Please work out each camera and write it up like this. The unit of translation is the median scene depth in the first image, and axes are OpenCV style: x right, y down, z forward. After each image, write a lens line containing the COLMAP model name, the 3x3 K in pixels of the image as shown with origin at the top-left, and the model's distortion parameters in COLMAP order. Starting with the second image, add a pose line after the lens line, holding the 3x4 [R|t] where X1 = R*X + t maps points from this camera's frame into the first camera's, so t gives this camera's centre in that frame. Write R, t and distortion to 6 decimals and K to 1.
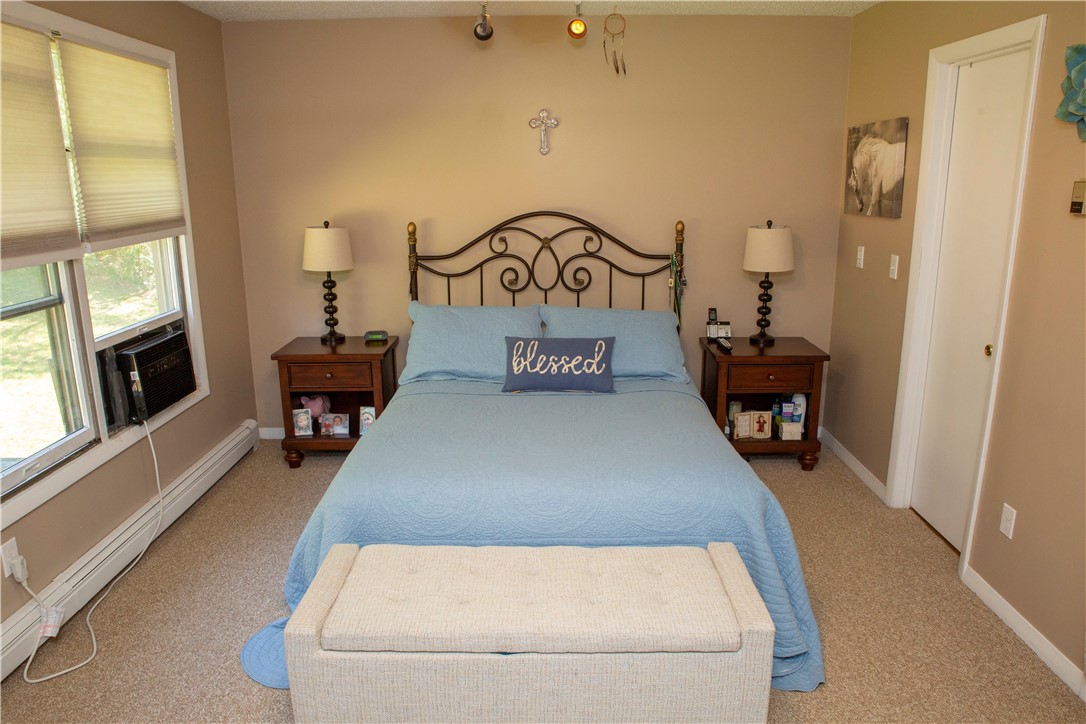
lens RADIAL K [[764.2, 0, 543.0], [0, 764.2, 362.0], [0, 0, 1]] dist [-0.142789, 0.132307]
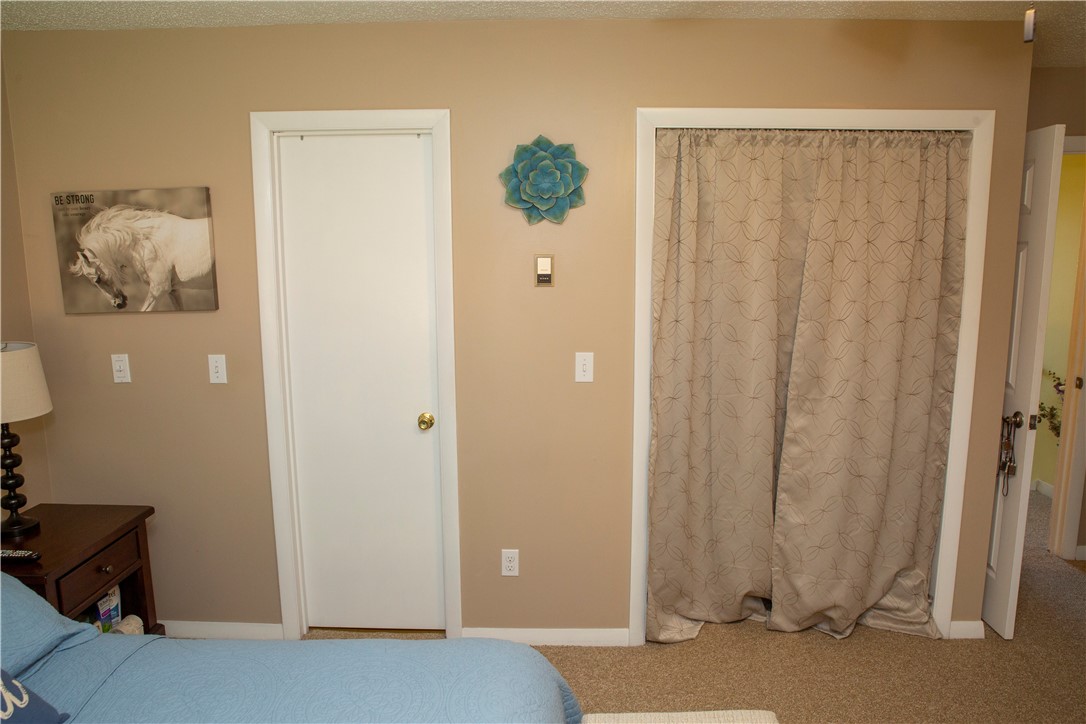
lens RADIAL K [[764.2, 0, 543.0], [0, 764.2, 362.0], [0, 0, 1]] dist [-0.142789, 0.132307]
pose [[0.019959, -0.157360, 0.987340, -0.321821], [0.247748, 0.957515, 0.147598, -0.167512], [-0.968619, 0.241665, 0.058097, 0.609762]]
